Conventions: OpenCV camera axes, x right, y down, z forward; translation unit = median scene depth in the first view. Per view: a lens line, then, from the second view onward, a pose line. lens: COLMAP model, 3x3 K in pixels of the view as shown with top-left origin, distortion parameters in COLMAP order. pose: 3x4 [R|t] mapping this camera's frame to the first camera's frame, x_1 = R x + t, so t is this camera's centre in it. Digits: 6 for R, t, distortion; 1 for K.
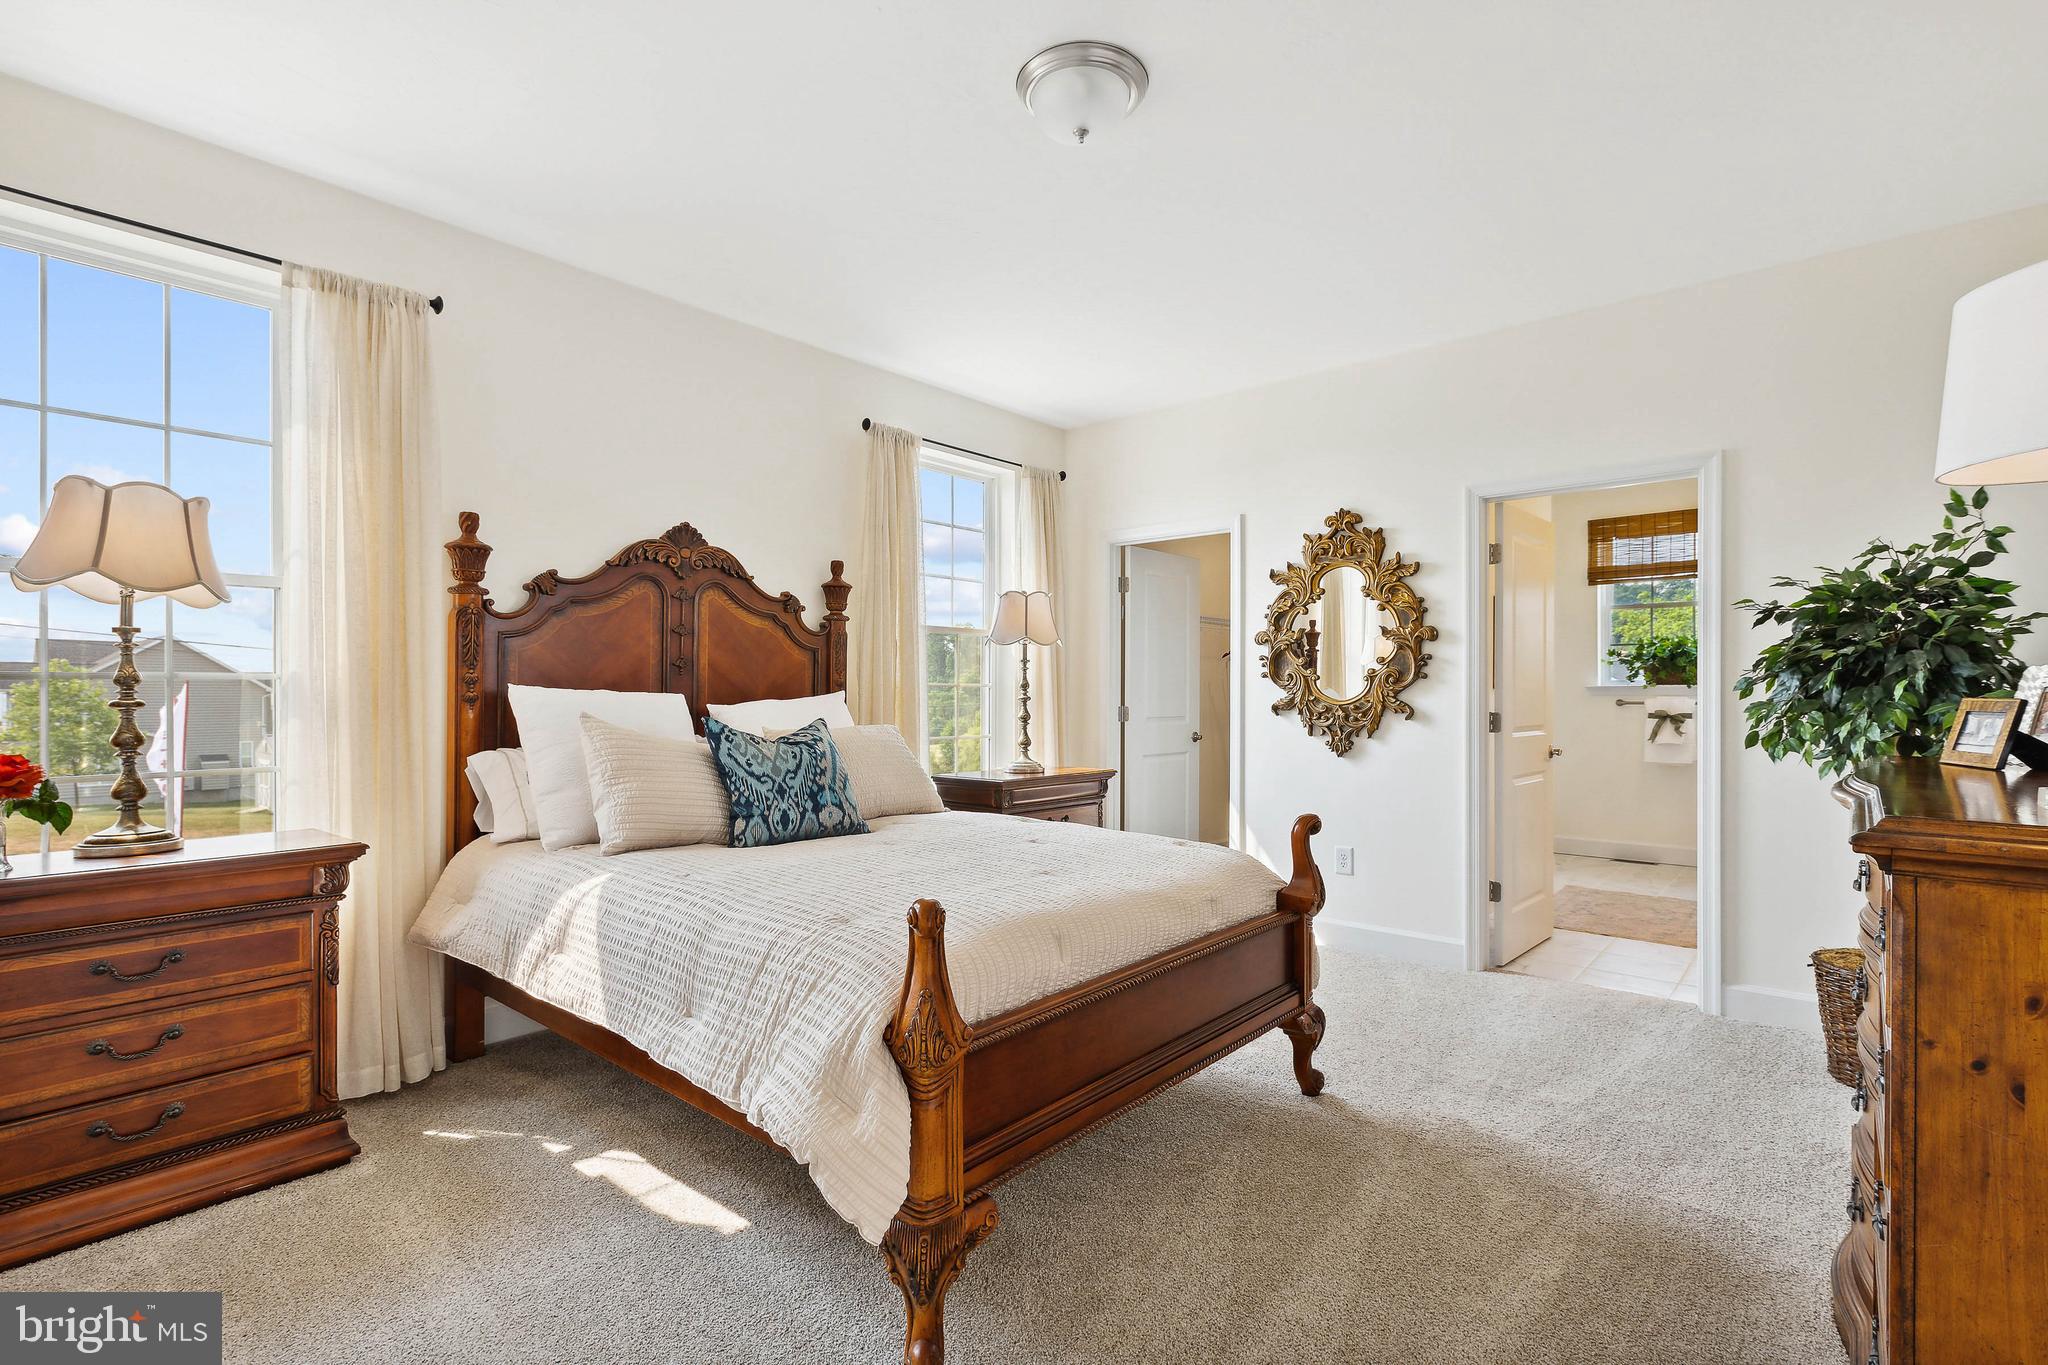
lens RADIAL K [[951.3, 0, 1087.5], [0, 951.3, 686.4], [0, 0, 1]] dist [-0.005340, 0.001454]
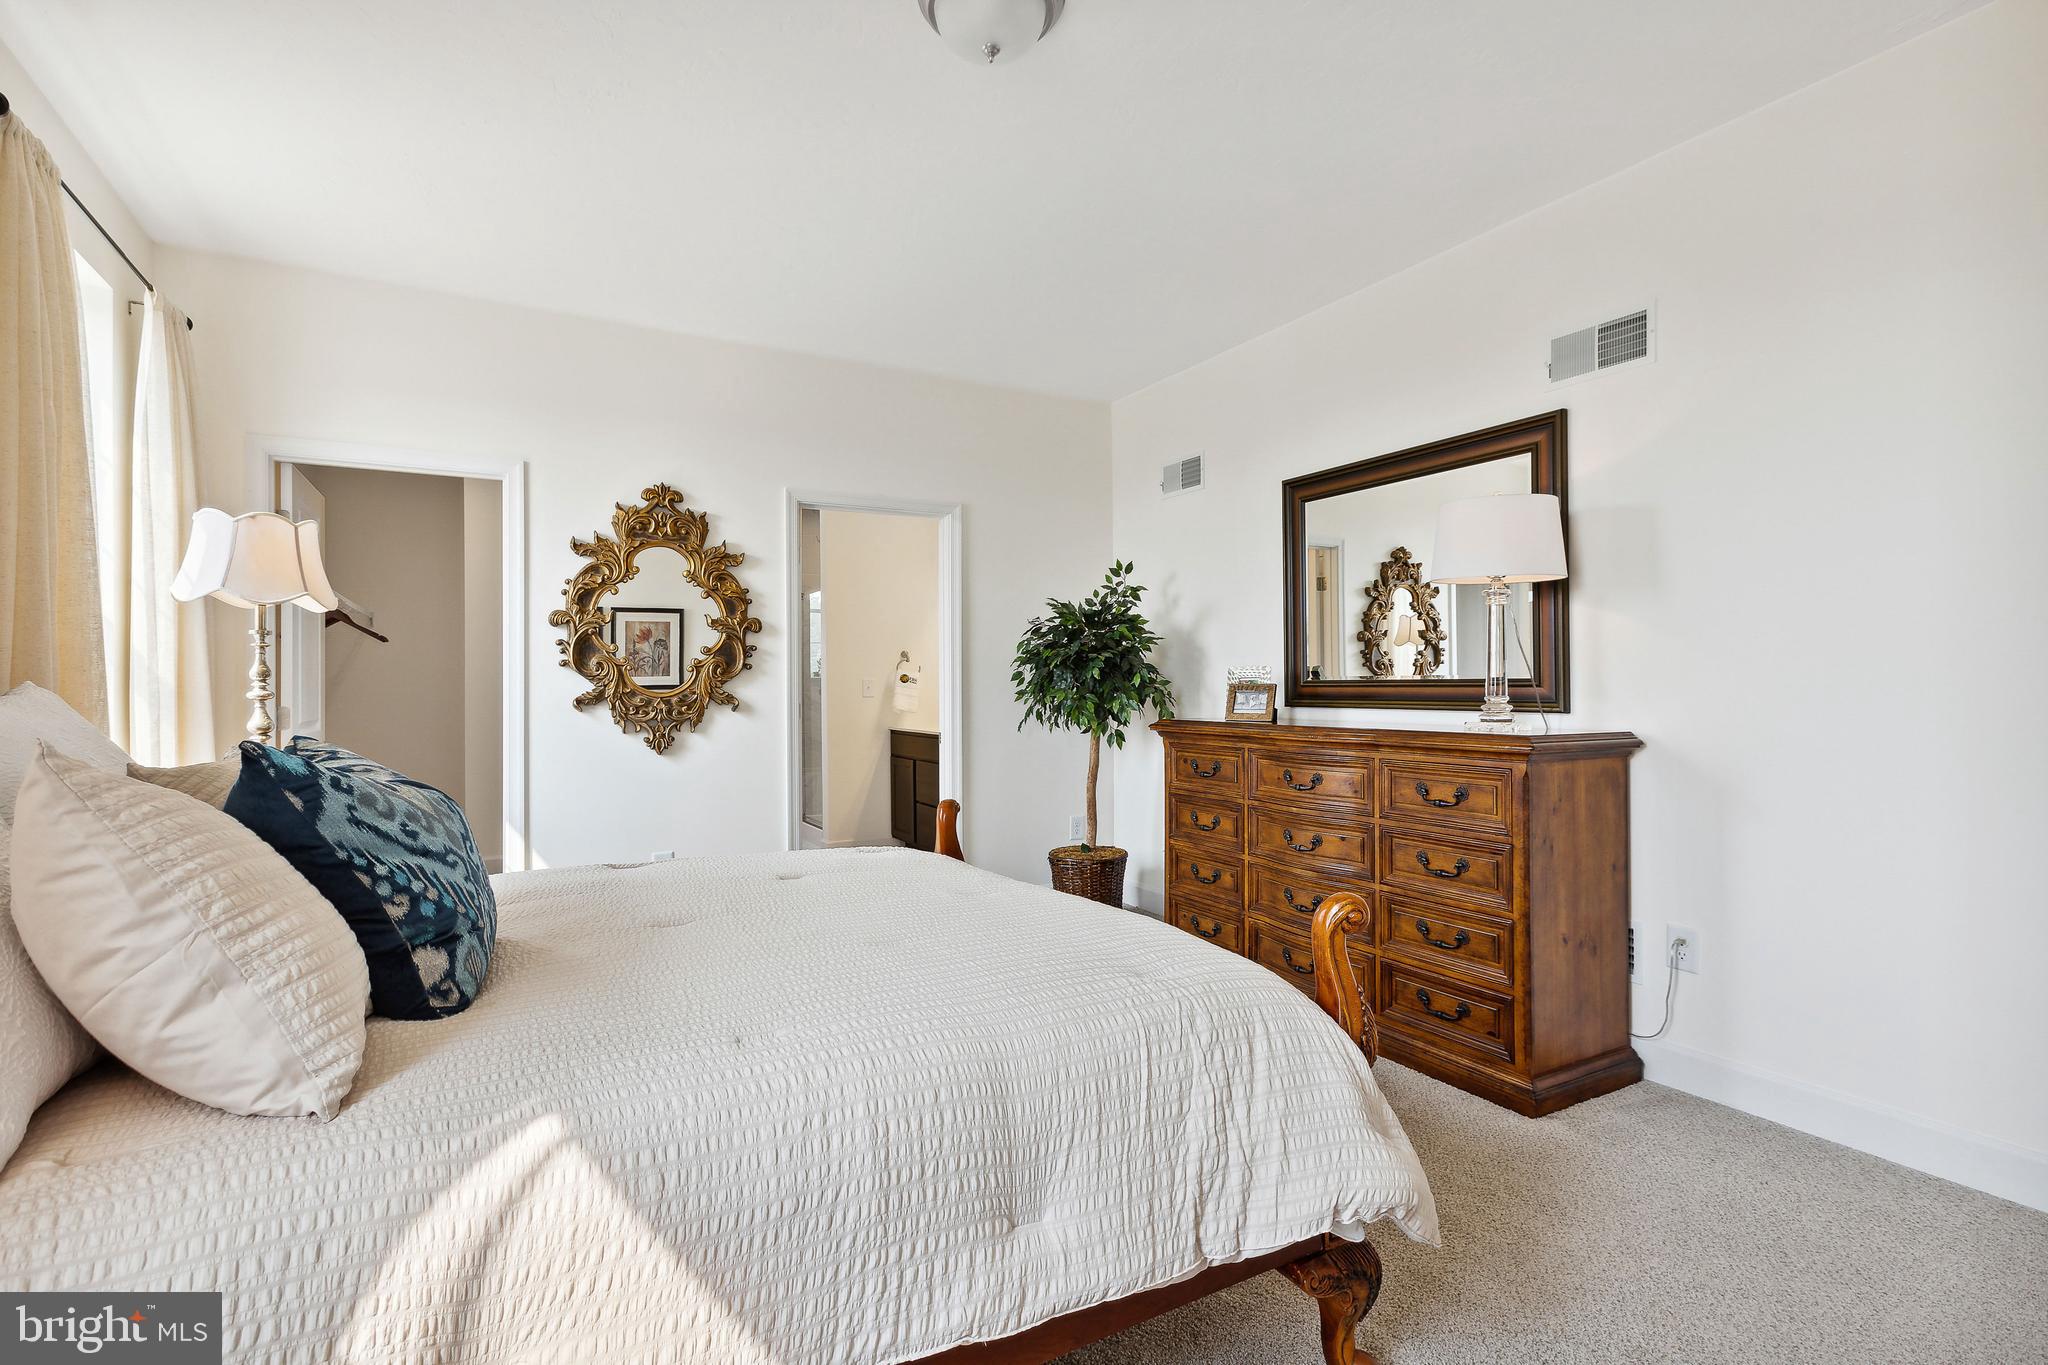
lens RADIAL K [[951.3, 0, 947.7], [0, 951.3, 679.5], [0, 0, 1]] dist [-0.005340, 0.001454]
pose [[0.386384, 0.002092, 0.922336, -0.484495], [0.000097, 0.999997, -0.002309, 0.004524], [-0.922338, 0.000981, 0.386383, 0.402864]]
